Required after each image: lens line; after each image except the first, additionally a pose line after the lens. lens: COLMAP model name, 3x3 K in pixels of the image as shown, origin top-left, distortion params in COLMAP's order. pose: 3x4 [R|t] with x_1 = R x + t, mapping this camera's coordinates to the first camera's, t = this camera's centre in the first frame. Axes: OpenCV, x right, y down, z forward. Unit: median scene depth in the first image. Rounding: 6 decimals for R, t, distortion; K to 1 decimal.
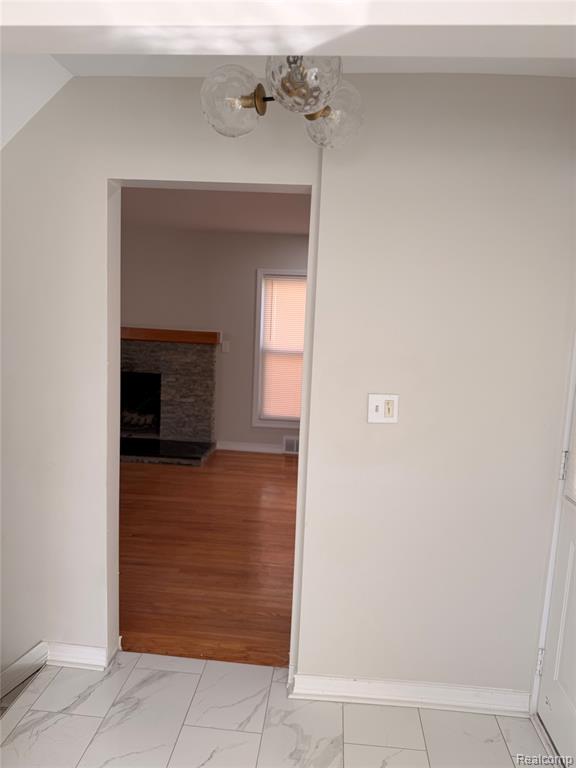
lens RADIAL K [[533.3, 0, 288.0], [0, 533.3, 384.0], [0, 0, 1]] dist [0.074293, -0.100487]
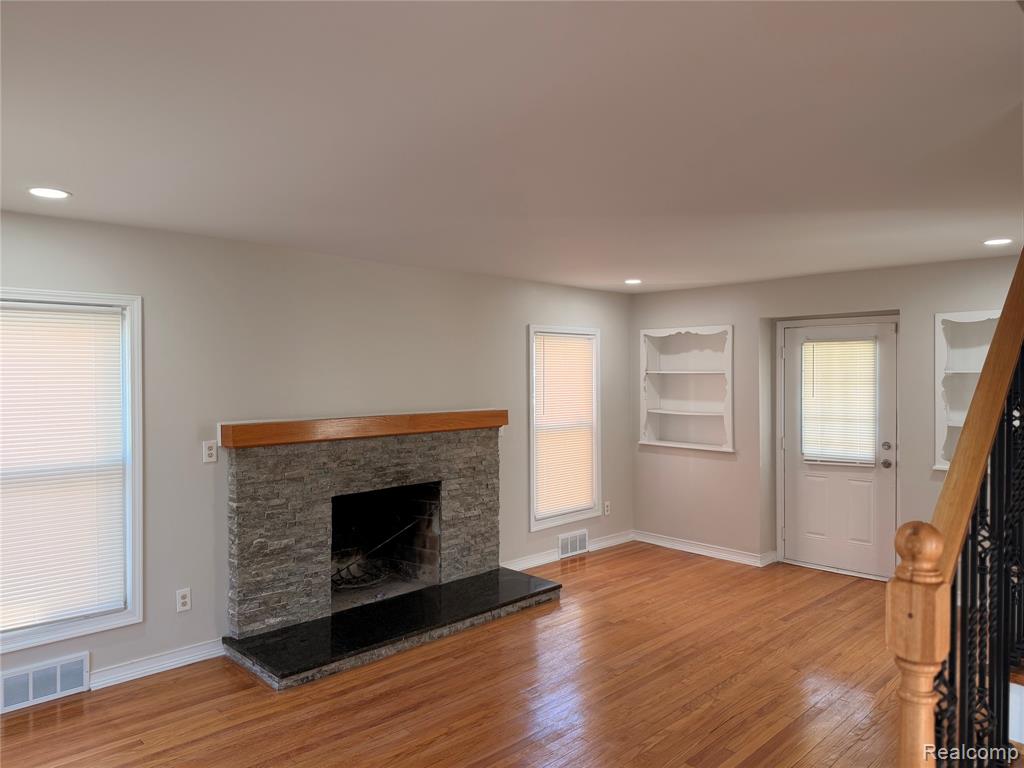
lens RADIAL K [[711.0, 0, 515.8], [0, 711.0, 383.3], [0, 0, 1]] dist [0.074293, -0.100487]
pose [[0.650776, -0.057770, 0.757069, -0.829105], [0.128780, 0.991053, -0.035074, -0.094346], [-0.748269, 0.120320, 0.652392, 0.352222]]
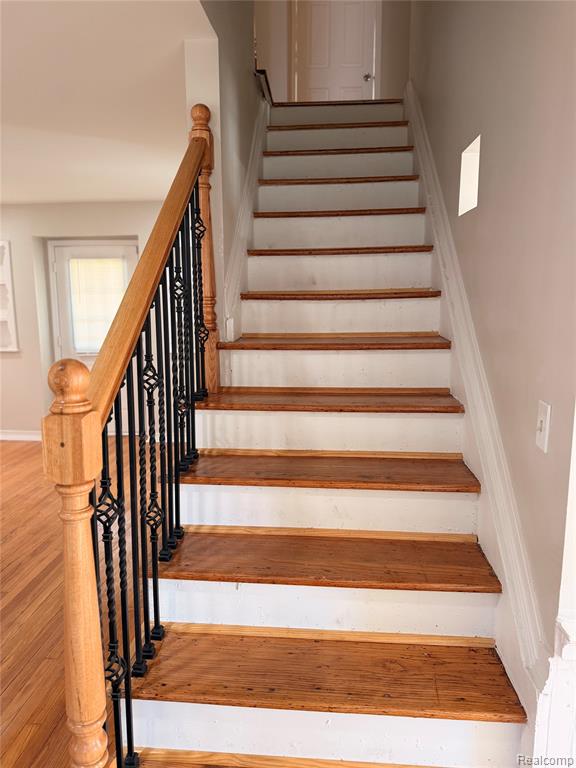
lens RADIAL K [[533.3, 0, 288.0], [0, 533.3, 384.0], [0, 0, 1]] dist [0.074293, -0.100487]
pose [[-0.011596, -0.205215, 0.978648, -0.768333], [0.126748, 0.970518, 0.205012, -0.066921], [-0.991867, 0.126419, 0.014757, 0.337491]]
